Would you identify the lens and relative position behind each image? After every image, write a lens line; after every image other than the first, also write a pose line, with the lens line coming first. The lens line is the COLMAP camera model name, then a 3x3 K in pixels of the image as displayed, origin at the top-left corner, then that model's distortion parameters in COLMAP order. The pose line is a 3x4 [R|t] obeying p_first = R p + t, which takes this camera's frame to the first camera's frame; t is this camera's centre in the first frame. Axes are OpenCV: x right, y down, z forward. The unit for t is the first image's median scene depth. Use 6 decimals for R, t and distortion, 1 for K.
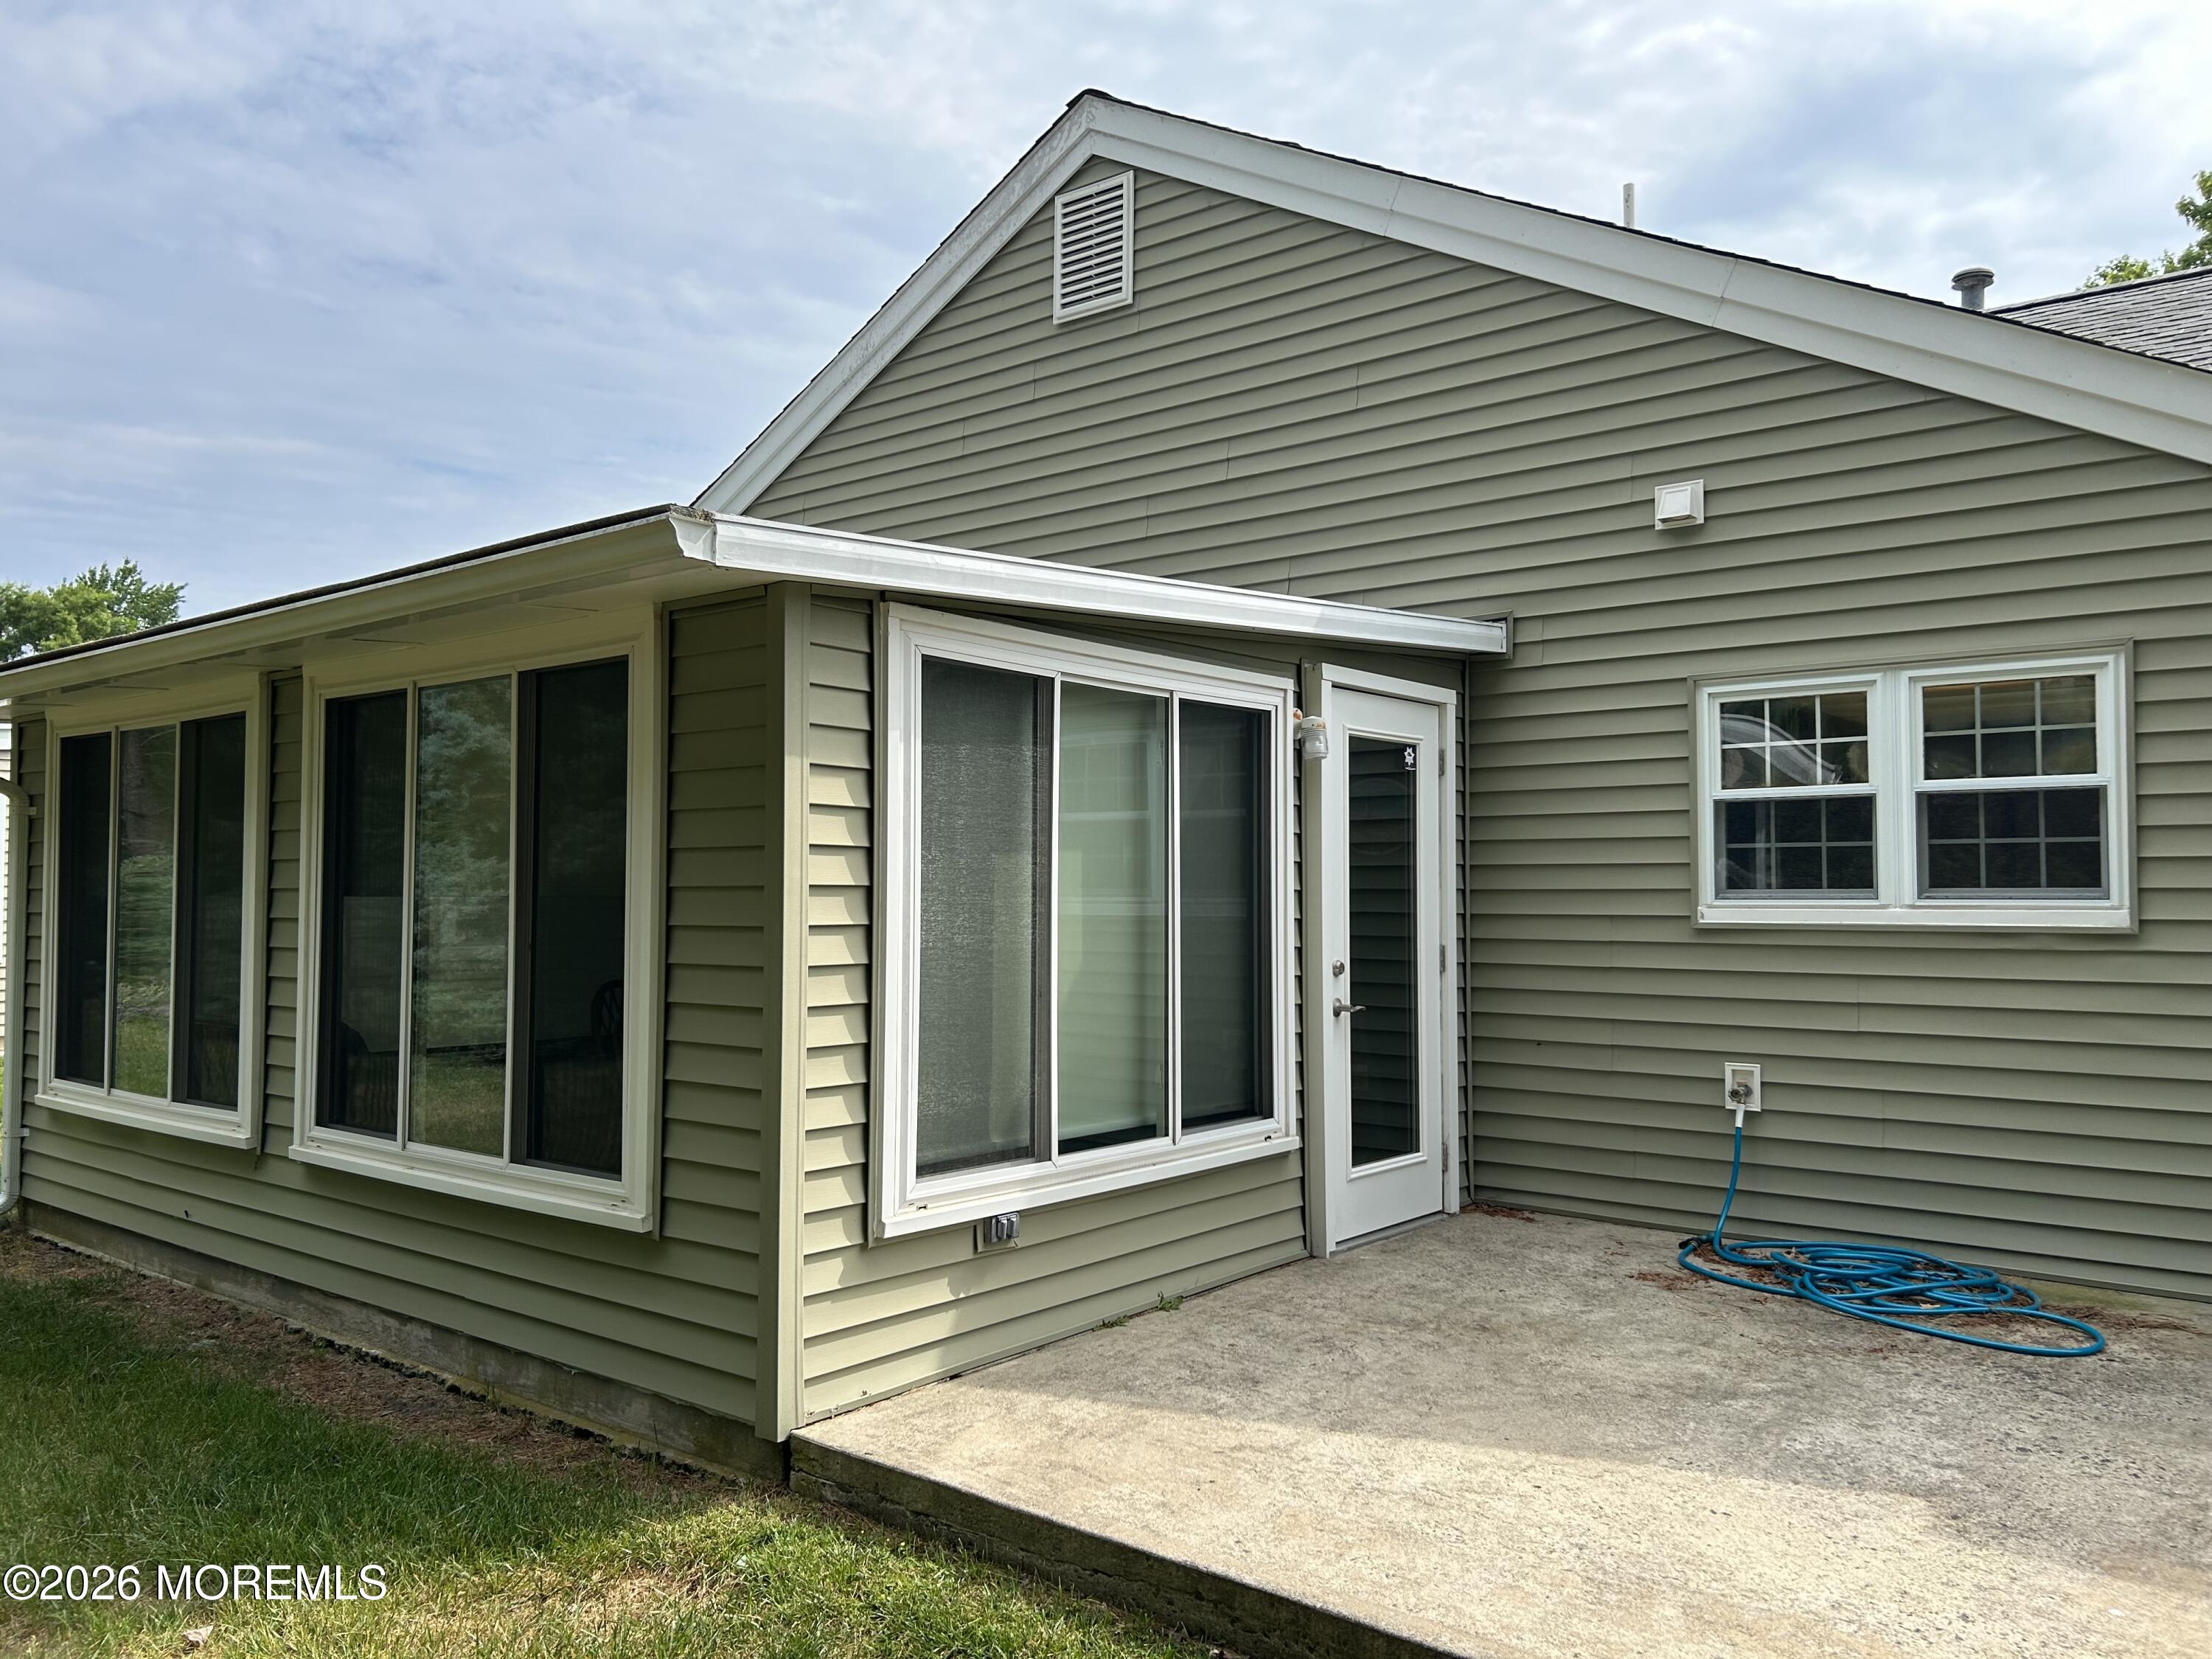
lens RADIAL K [[1654.7, 0, 1100.5], [0, 1654.7, 829.4], [0, 0, 1]] dist [0.058037, -0.066178]
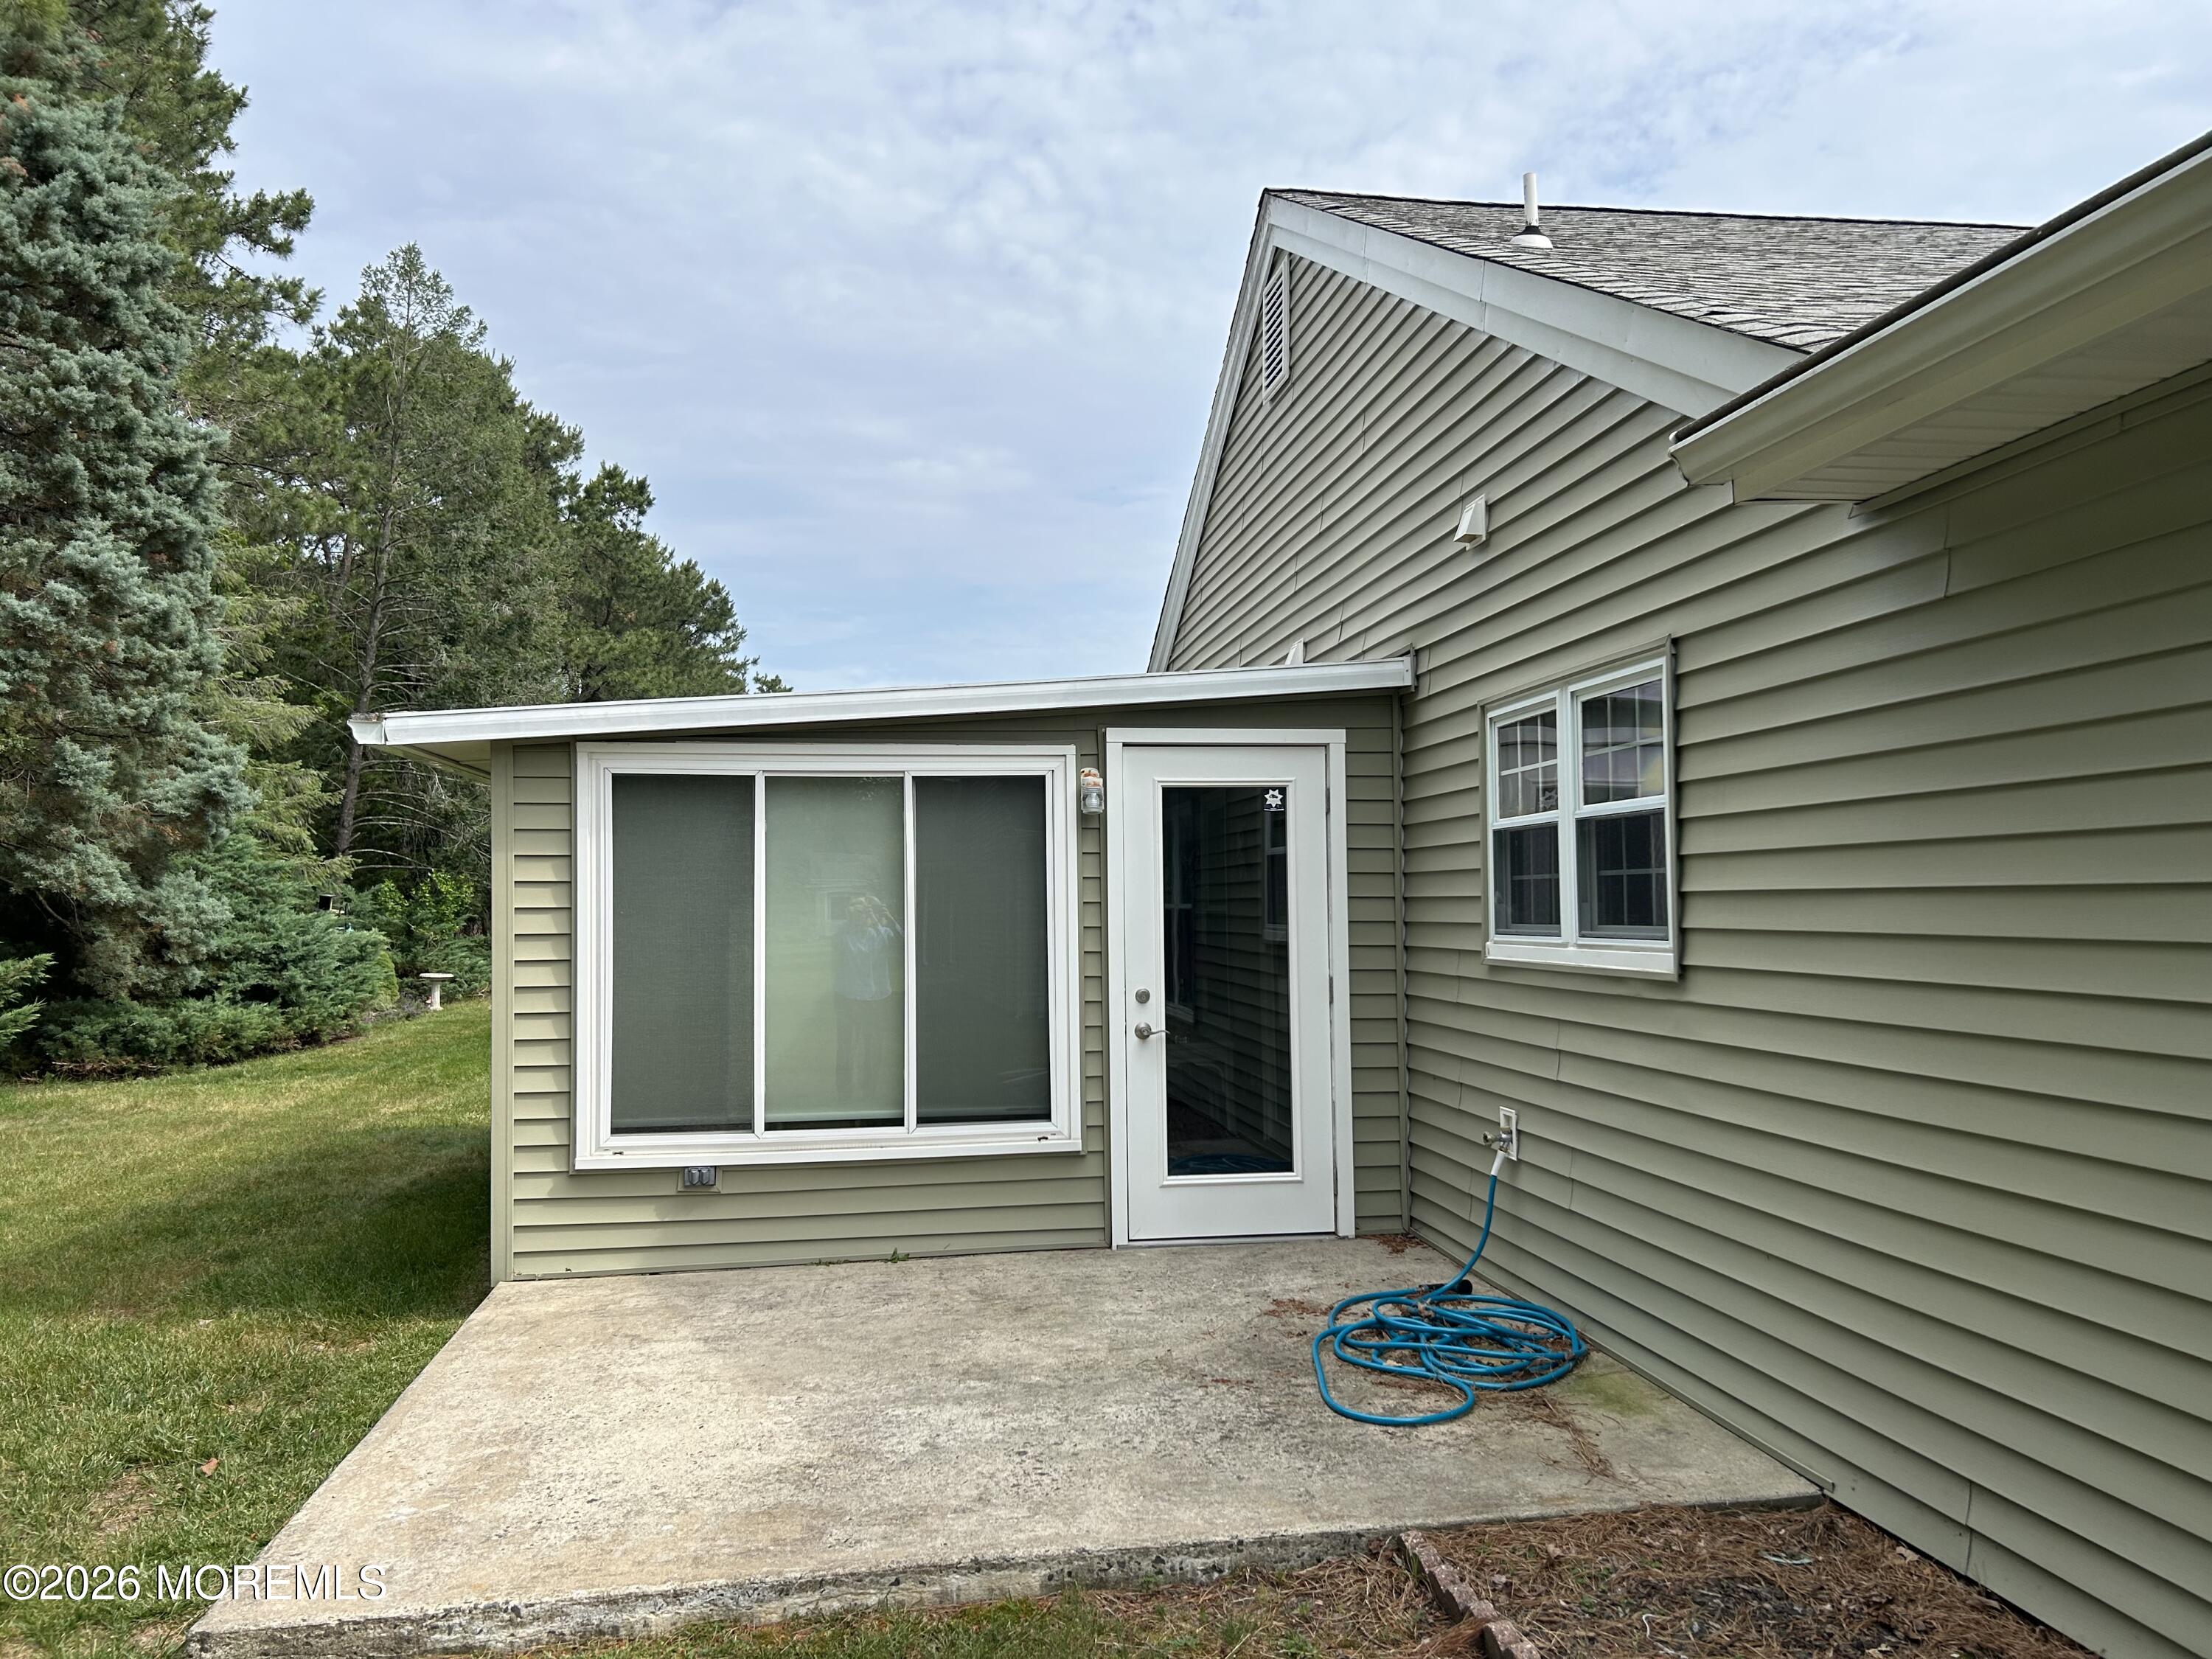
lens RADIAL K [[1654.7, 0, 1097.7], [0, 1654.7, 827.4], [0, 0, 1]] dist [0.058037, -0.066178]
pose [[0.734234, -0.040809, -0.677669, 1.015095], [0.039409, 0.999071, -0.017465, -0.013745], [0.677752, -0.013882, 0.735160, 0.179182]]
